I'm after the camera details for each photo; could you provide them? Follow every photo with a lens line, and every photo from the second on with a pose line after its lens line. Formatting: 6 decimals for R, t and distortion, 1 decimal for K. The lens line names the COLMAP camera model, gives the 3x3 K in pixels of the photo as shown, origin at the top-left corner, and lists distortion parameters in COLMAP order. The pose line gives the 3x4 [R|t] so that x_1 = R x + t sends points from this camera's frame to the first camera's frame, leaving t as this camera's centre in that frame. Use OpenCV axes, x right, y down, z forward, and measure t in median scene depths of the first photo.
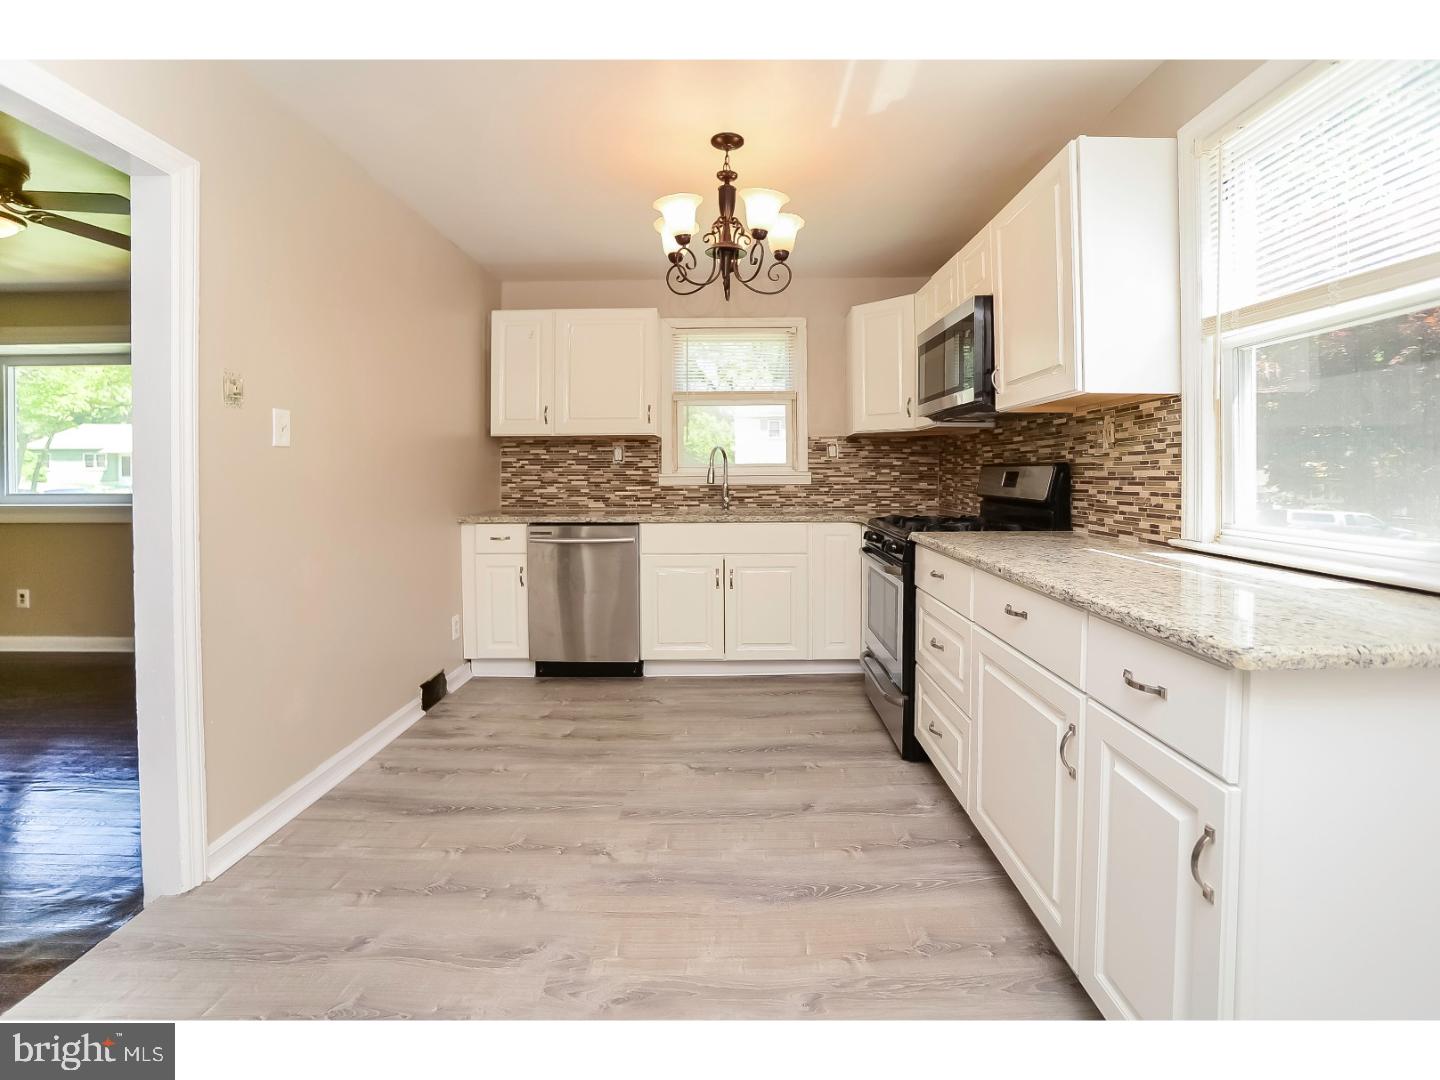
lens RADIAL K [[645.6, 0, 717.6], [0, 645.6, 474.3], [0, 0, 1]] dist [-0.049519, 0.014466]
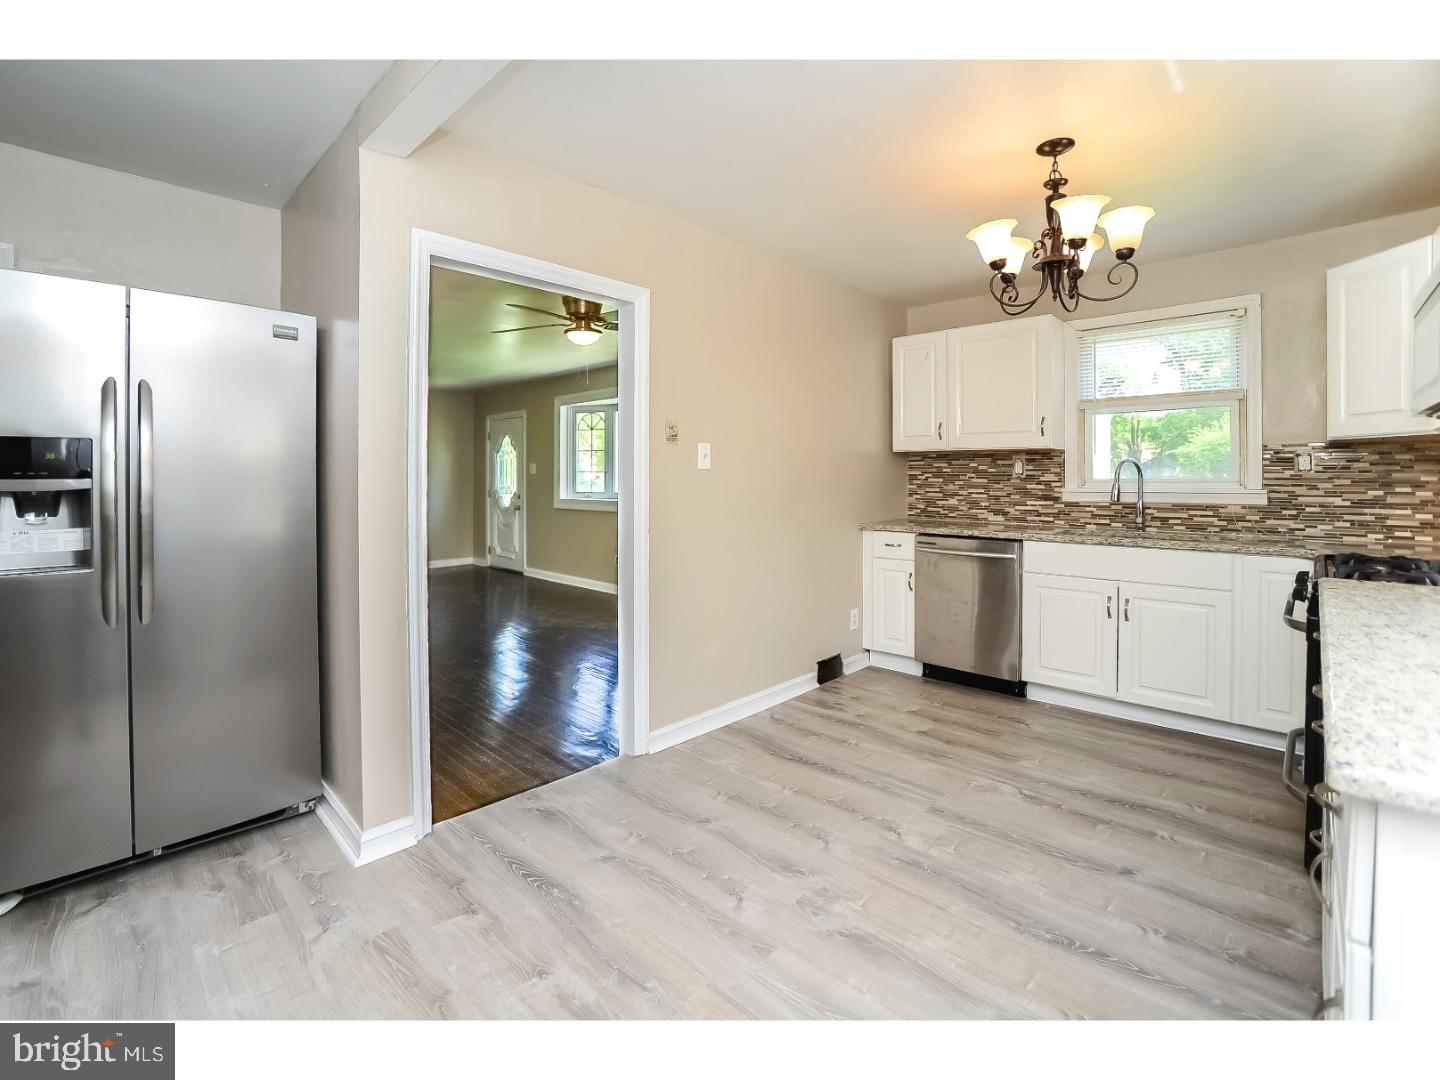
lens RADIAL K [[645.6, 0, 707.1], [0, 645.6, 477.5], [0, 0, 1]] dist [-0.049519, 0.014466]
pose [[0.725995, 0.005922, -0.687675, 0.243869], [-0.004870, 0.999982, 0.003471, -0.024736], [0.687683, 0.000829, 0.726011, -0.034663]]
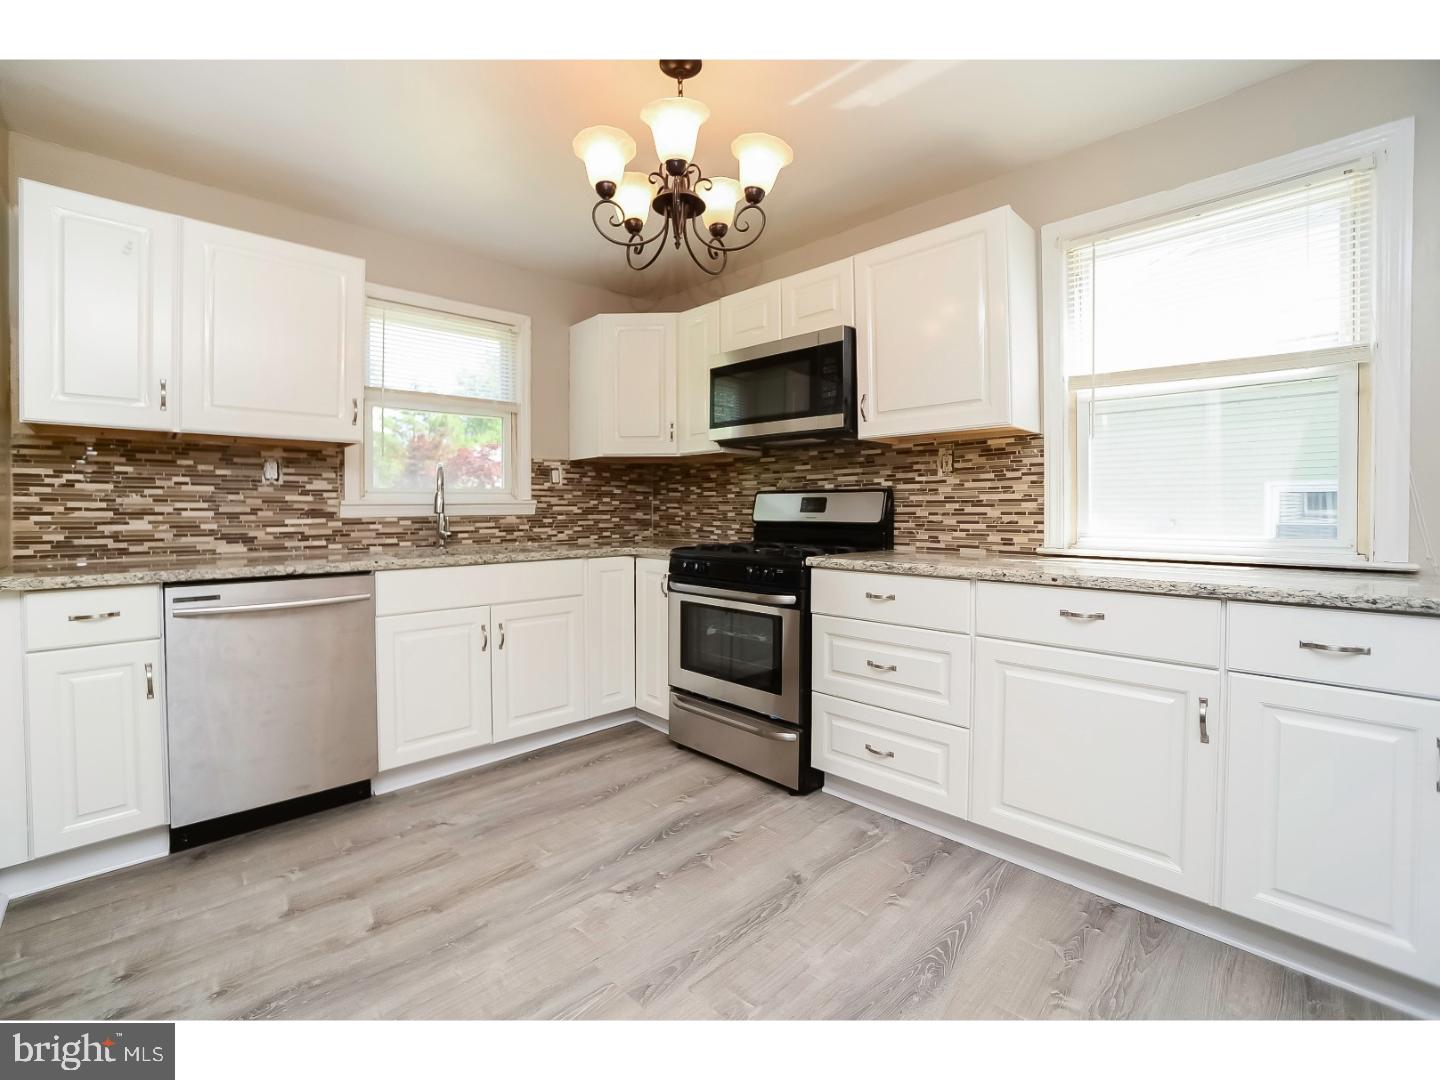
lens RADIAL K [[645.6, 0, 651.5], [0, 645.6, 514.2], [0, 0, 1]] dist [-0.049519, 0.014466]
pose [[0.726205, -0.001989, 0.687475, -0.458981], [0.002500, 0.999997, 0.000253, 0.021407], [-0.687474, 0.001535, 0.726208, 0.394888]]
